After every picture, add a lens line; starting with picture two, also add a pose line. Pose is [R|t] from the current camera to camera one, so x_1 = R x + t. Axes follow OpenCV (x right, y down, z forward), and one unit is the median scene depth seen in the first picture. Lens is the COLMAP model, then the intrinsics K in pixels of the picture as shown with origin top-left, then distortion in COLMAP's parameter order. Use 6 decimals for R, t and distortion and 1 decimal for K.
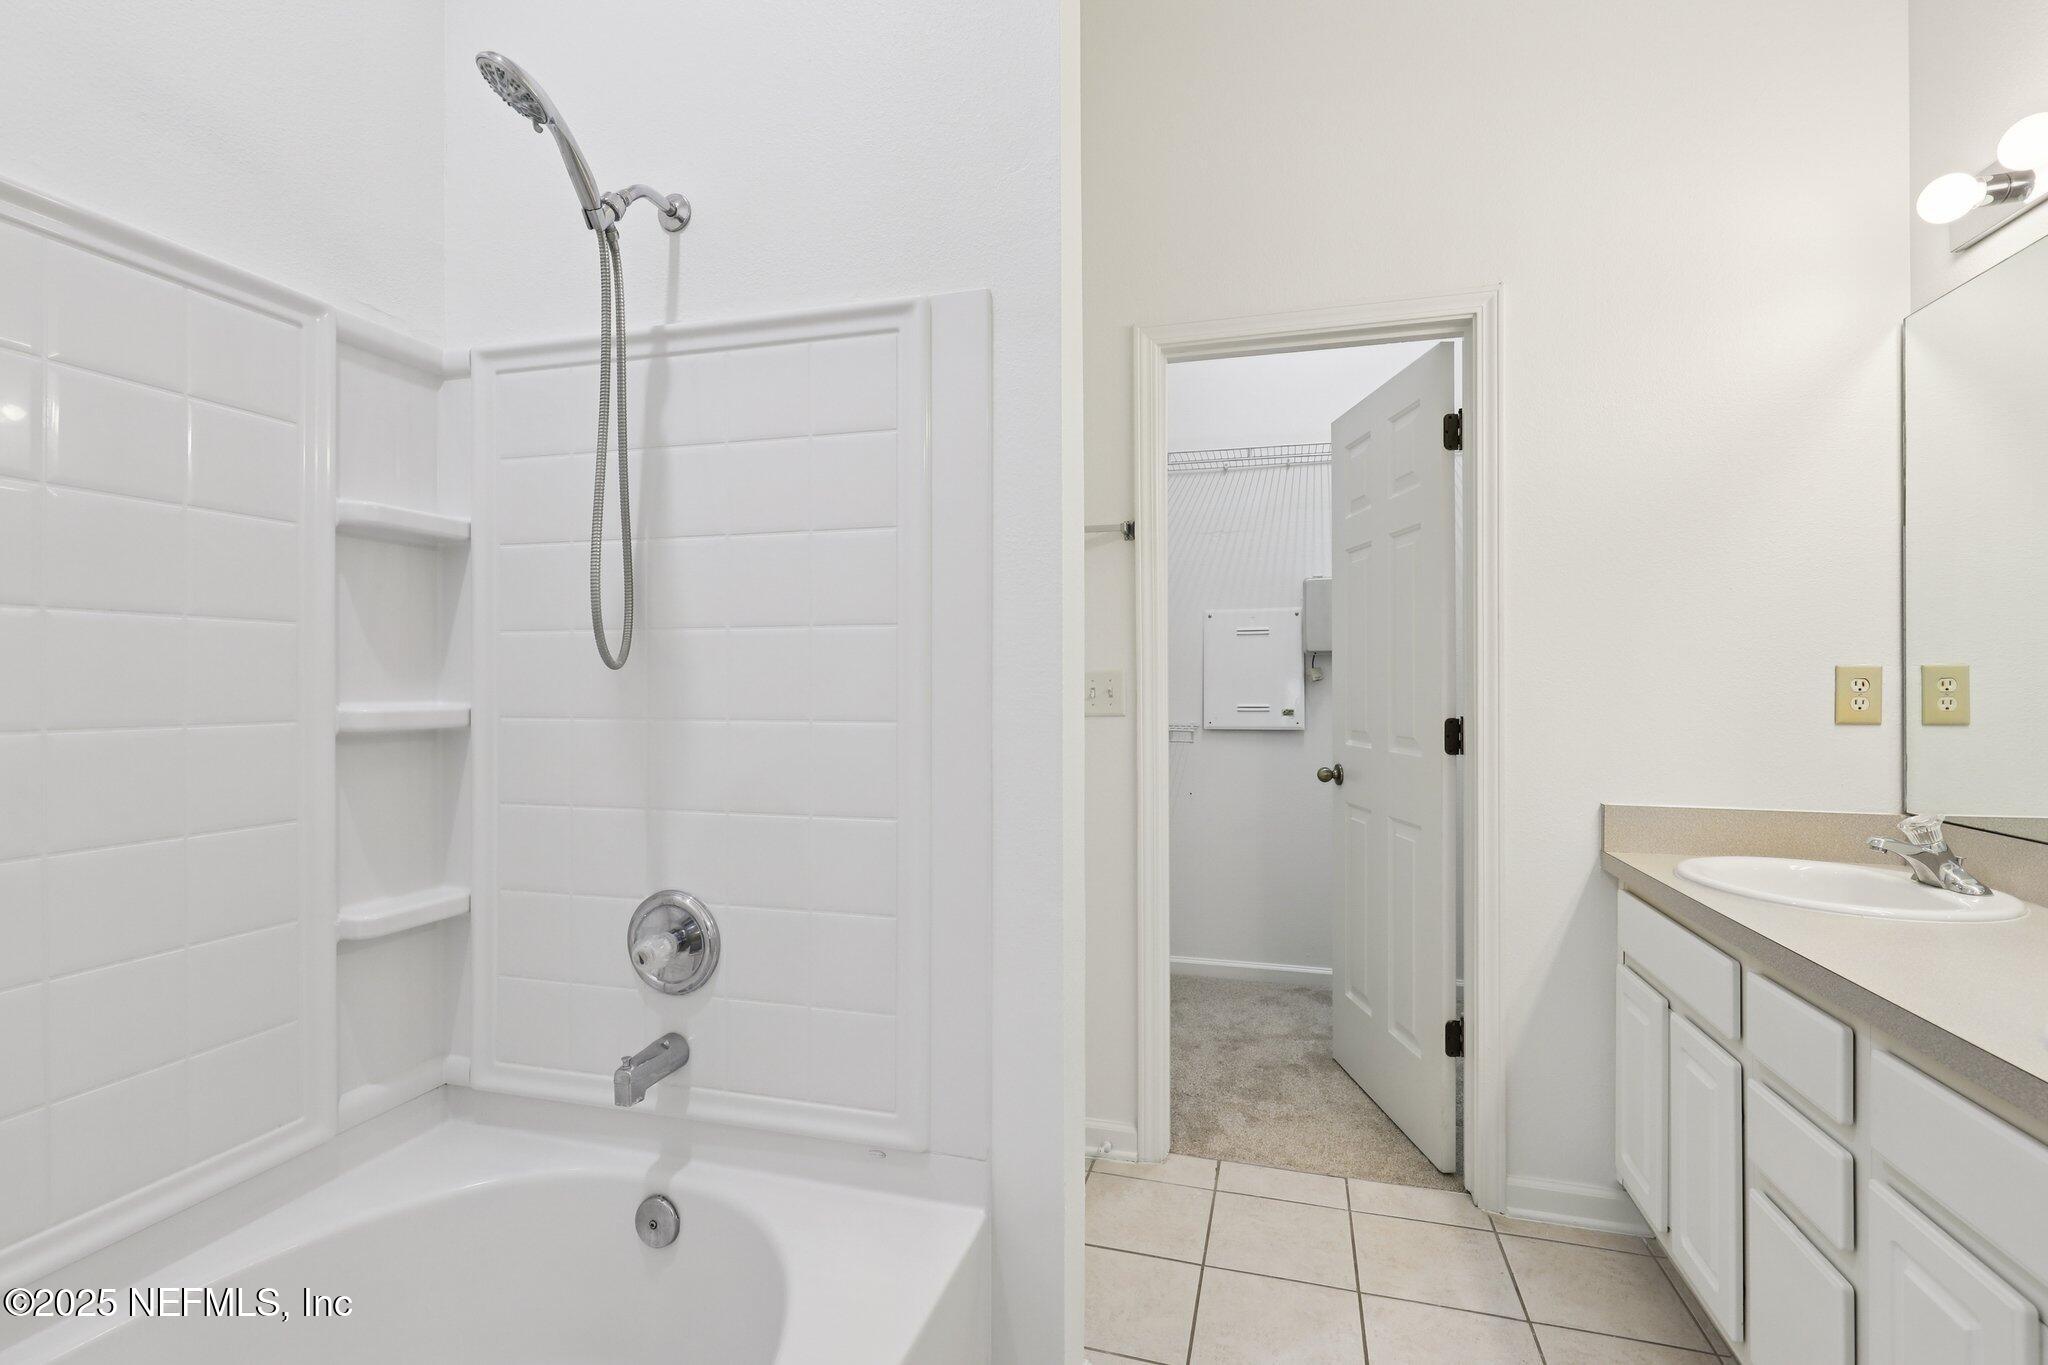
lens RADIAL K [[933.6, 0, 1021.7], [0, 933.6, 685.4], [0, 0, 1]] dist [0.000640, -0.000089]
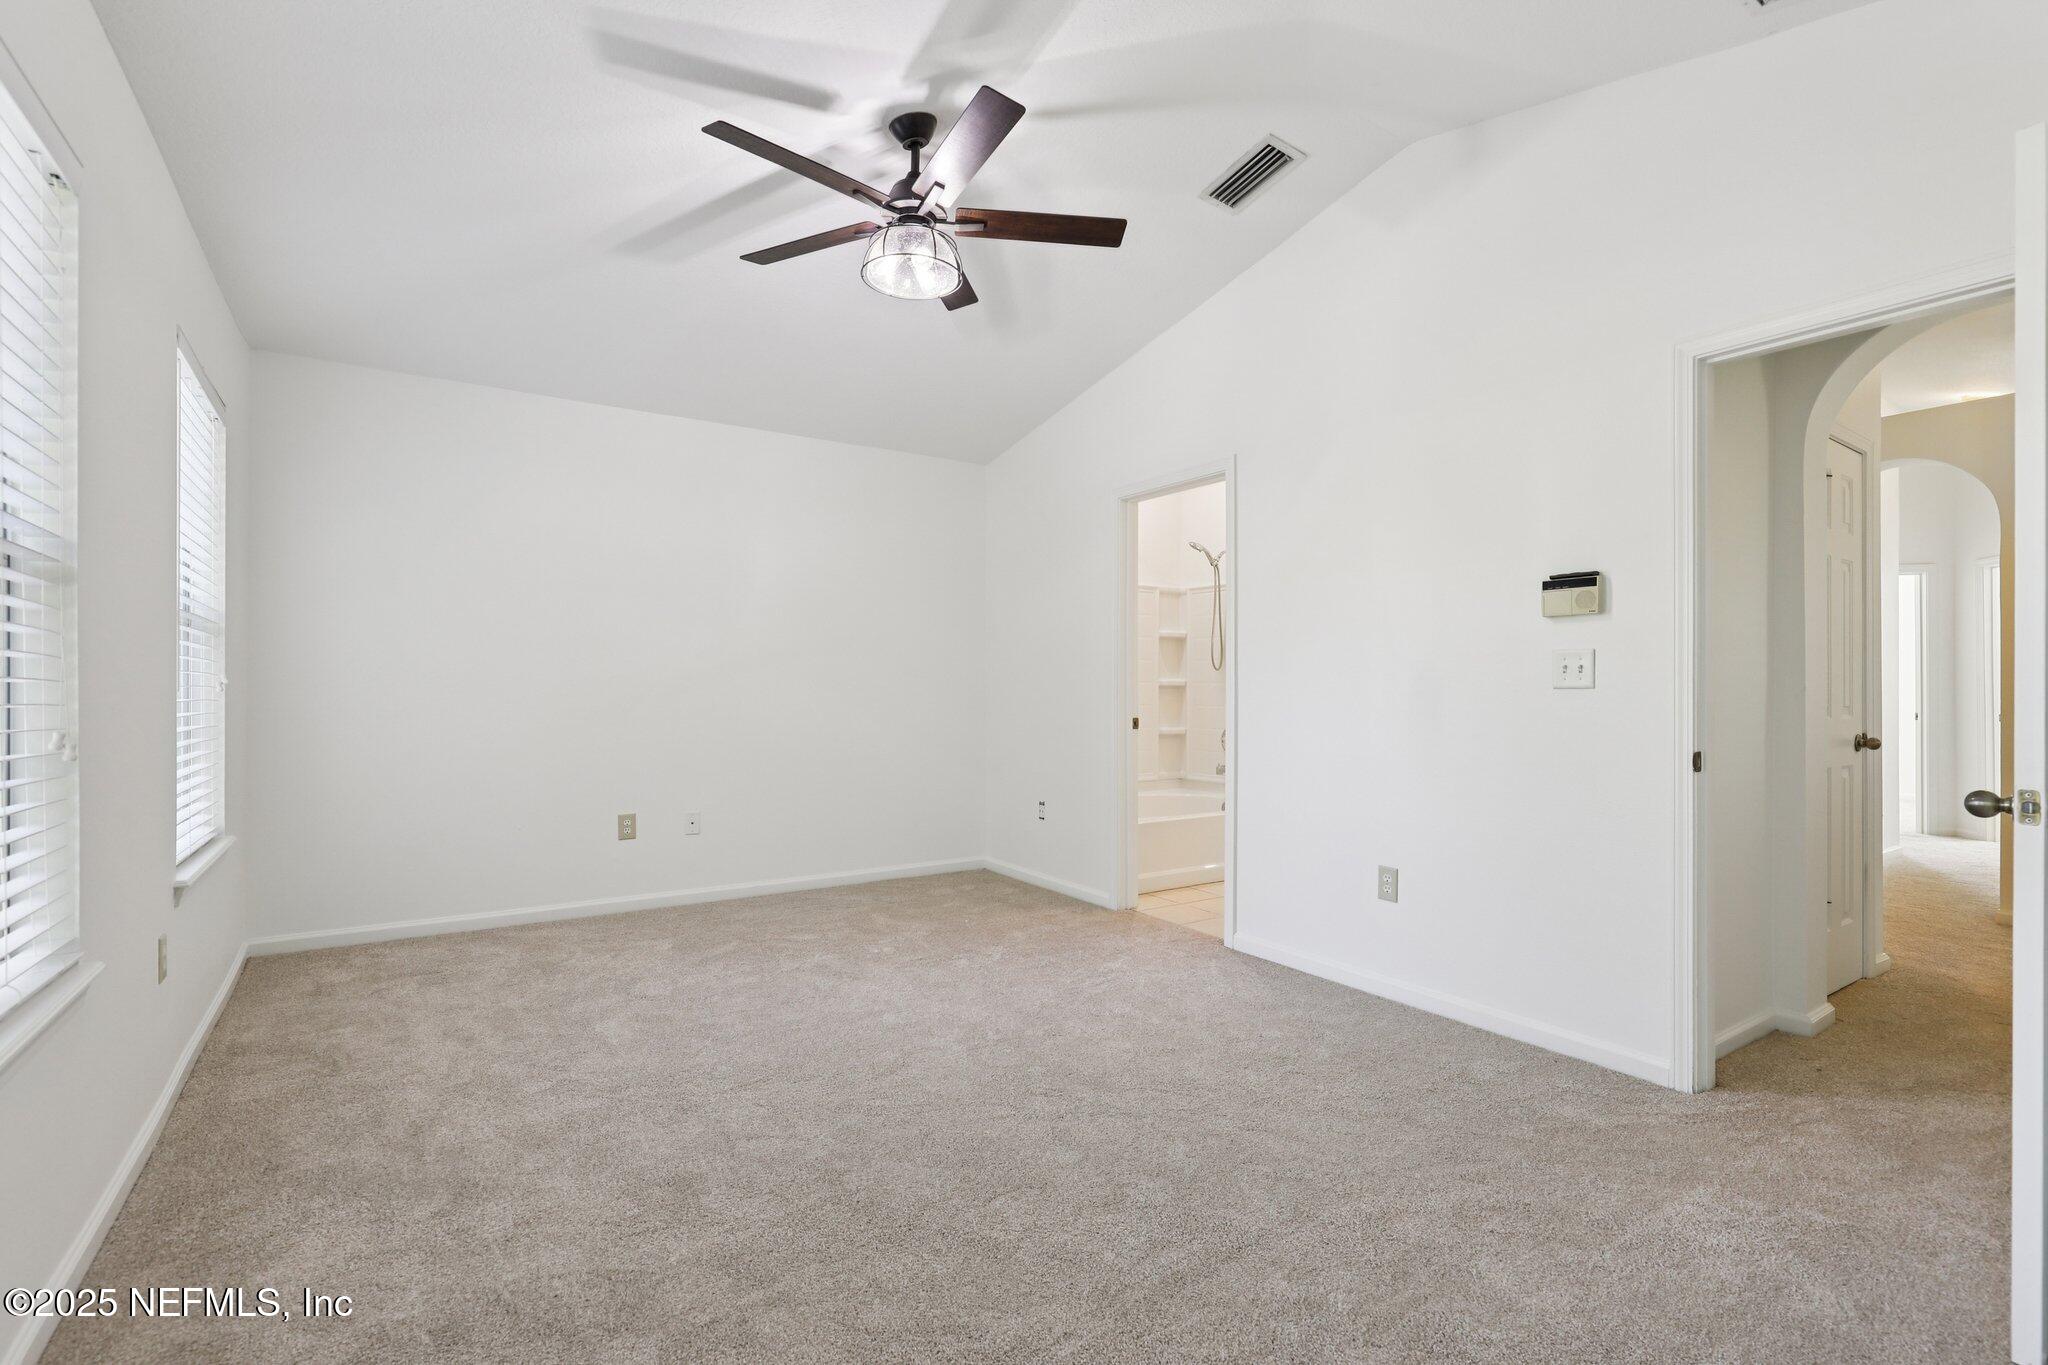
lens RADIAL K [[933.6, 0, 1030.8], [0, 933.6, 679.9], [0, 0, 1]] dist [0.000640, -0.000089]
pose [[0.763586, 0.003798, -0.645694, 1.491171], [-0.003389, 0.999993, 0.001875, 0.016875], [0.645697, 0.000757, 0.763594, -2.497300]]
